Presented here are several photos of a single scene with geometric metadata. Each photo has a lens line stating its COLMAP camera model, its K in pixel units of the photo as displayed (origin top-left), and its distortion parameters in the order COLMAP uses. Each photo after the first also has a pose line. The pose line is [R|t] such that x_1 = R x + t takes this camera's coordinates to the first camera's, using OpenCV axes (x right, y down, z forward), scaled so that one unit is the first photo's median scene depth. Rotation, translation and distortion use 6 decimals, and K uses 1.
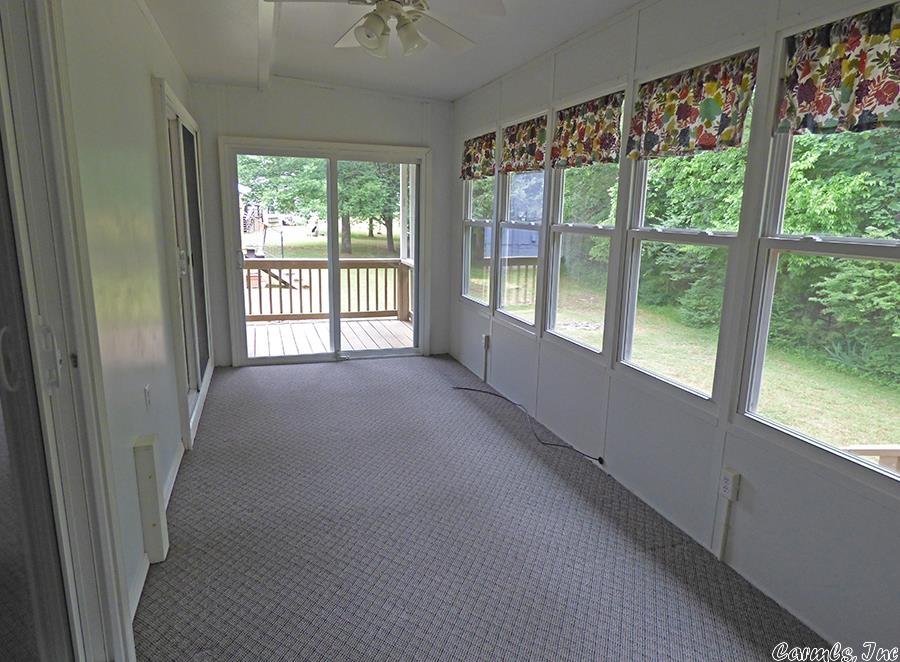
lens RADIAL K [[583.5, 0, 452.4], [0, 583.5, 329.9], [0, 0, 1]] dist [0.003438, 0.000046]
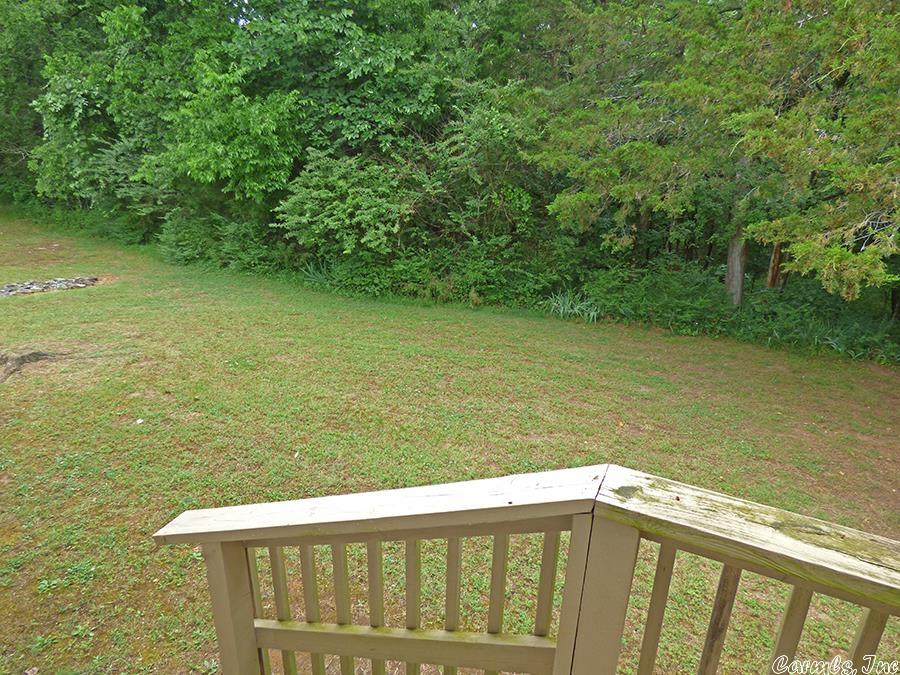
lens RADIAL K [[557.6, 0, 448.0], [0, 557.6, 340.4], [0, 0, 1]] dist [-0.016356, 0.006554]
pose [[0.707234, -0.240549, 0.664798, 0.162752], [0.136973, 0.969140, 0.204956, -0.016882], [-0.693584, -0.053892, 0.718357, 0.122847]]
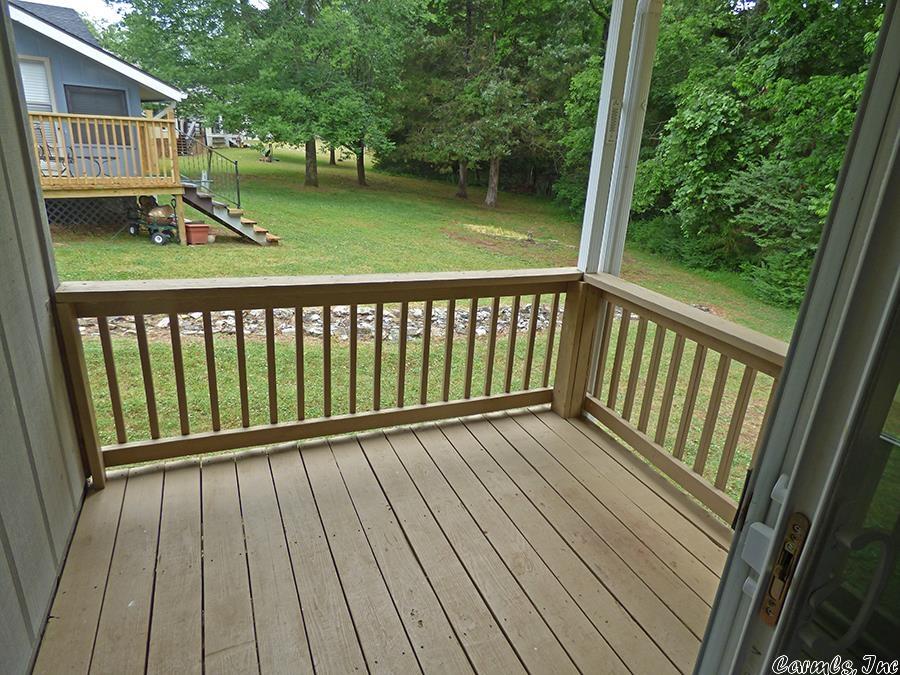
lens RADIAL K [[557.6, 0, 451.2], [0, 557.6, 335.8], [0, 0, 1]] dist [-0.016356, 0.006554]
pose [[0.995516, 0.007816, 0.094270, -0.148830], [-0.021095, 0.989828, 0.140698, -0.094119], [-0.092211, -0.142056, 0.985554, 0.448147]]
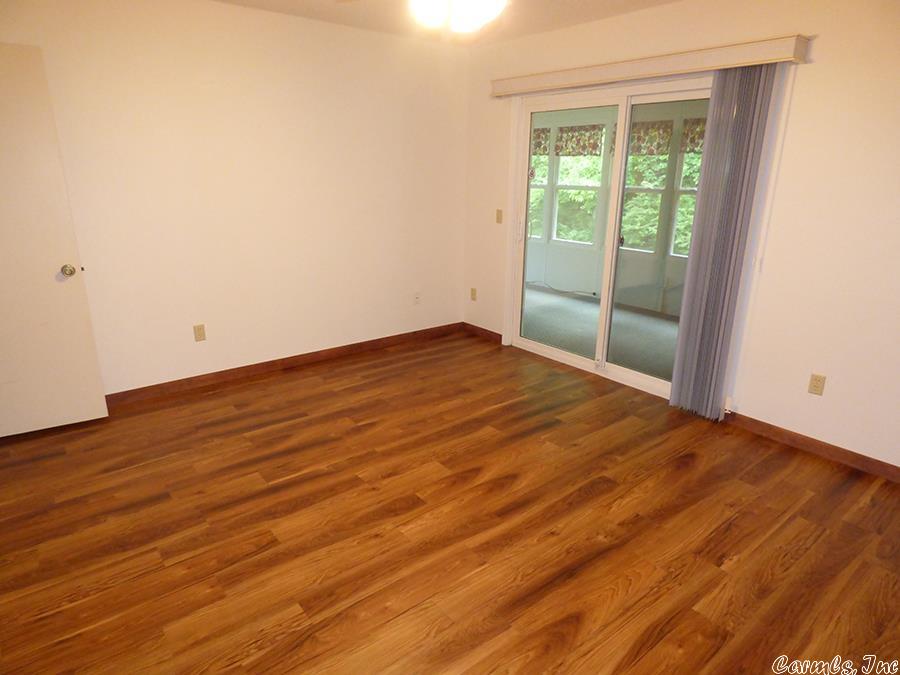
lens RADIAL K [[557.6, 0, 449.4], [0, 557.6, 338.3], [0, 0, 1]] dist [-0.016356, 0.006554]
pose [[0.940267, -0.105842, 0.323567, -0.292192], [0.073679, 0.991184, 0.110116, 0.036257], [-0.332370, -0.079698, 0.939776, -0.246318]]
